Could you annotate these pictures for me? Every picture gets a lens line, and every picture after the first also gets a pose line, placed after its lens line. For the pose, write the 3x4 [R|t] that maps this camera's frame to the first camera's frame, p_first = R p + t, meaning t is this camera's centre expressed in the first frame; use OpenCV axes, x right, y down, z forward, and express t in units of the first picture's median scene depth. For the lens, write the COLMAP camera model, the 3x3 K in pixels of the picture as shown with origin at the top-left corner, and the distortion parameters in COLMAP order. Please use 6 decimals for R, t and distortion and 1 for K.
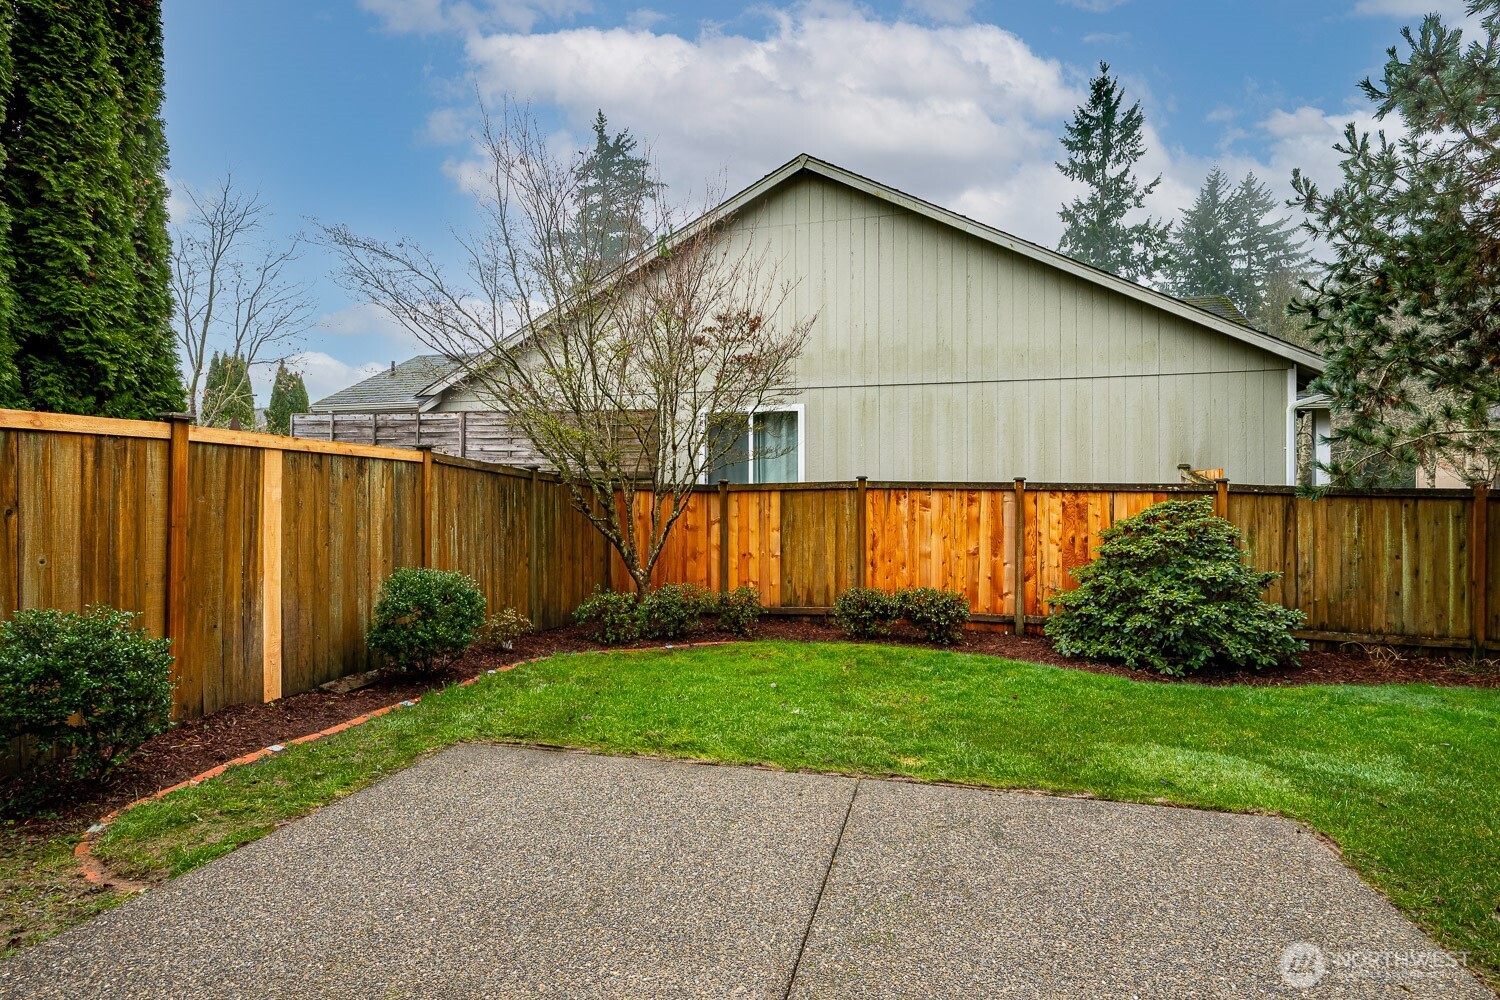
lens RADIAL K [[756.7, 0, 750.0], [0, 756.7, 500.0], [0, 0, 1]] dist [-0.001267, 0.000035]
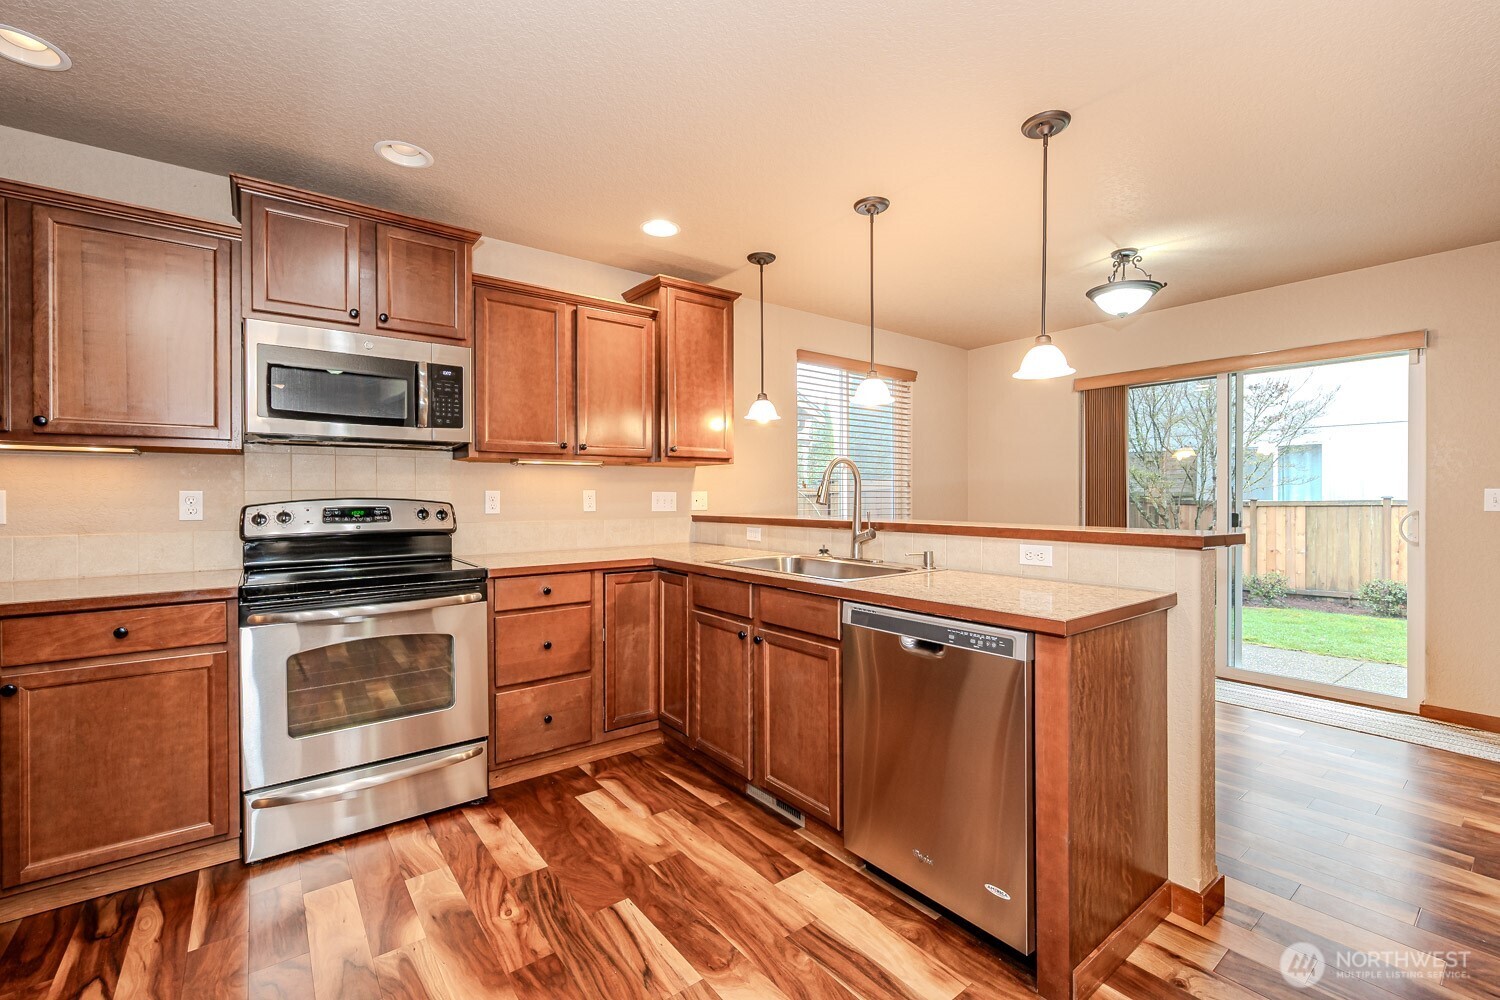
lens RADIAL K [[642.0, 0, 752.7], [0, 642.0, 499.0], [0, 0, 1]] dist [0.001527, 0.000211]
pose [[0.791242, 0.002339, -0.611499, -0.046369], [0.001660, 0.999981, 0.005974, -0.038145], [0.611501, -0.005742, 0.791223, -0.622512]]
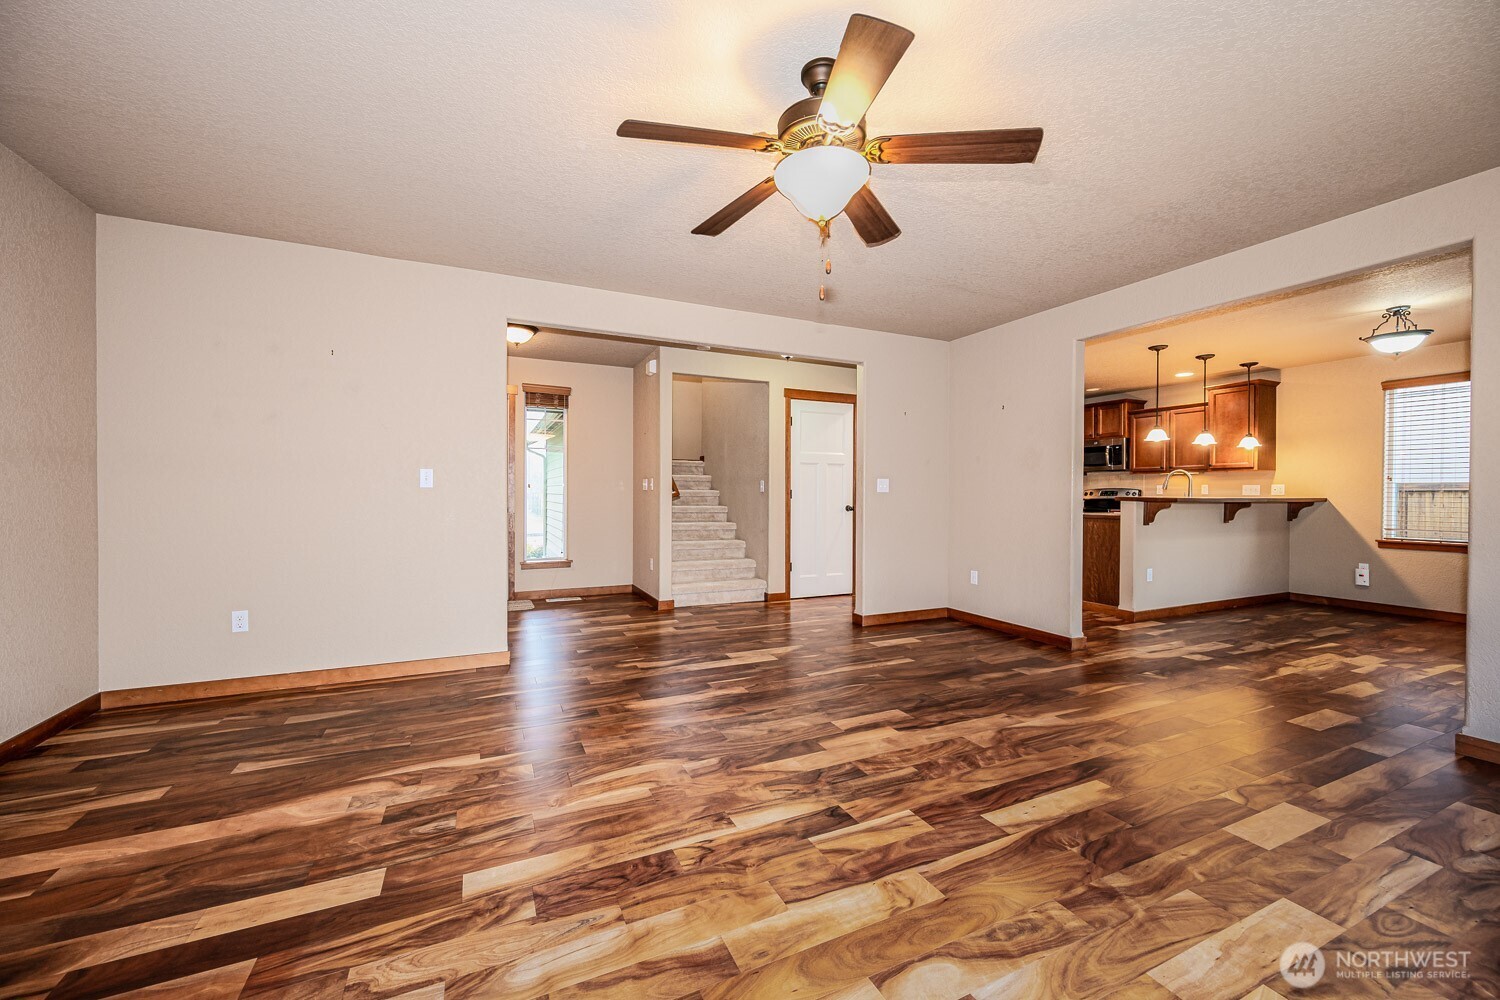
lens RADIAL K [[584.0, 0, 745.3], [0, 584.0, 499.8], [0, 0, 1]] dist [-0.001107, -0.000072]
pose [[-0.775160, 0.002688, -0.631759, 0.604933], [-0.006400, 0.999906, 0.012107, -0.026542], [0.631732, 0.013428, -0.775071, -0.157585]]
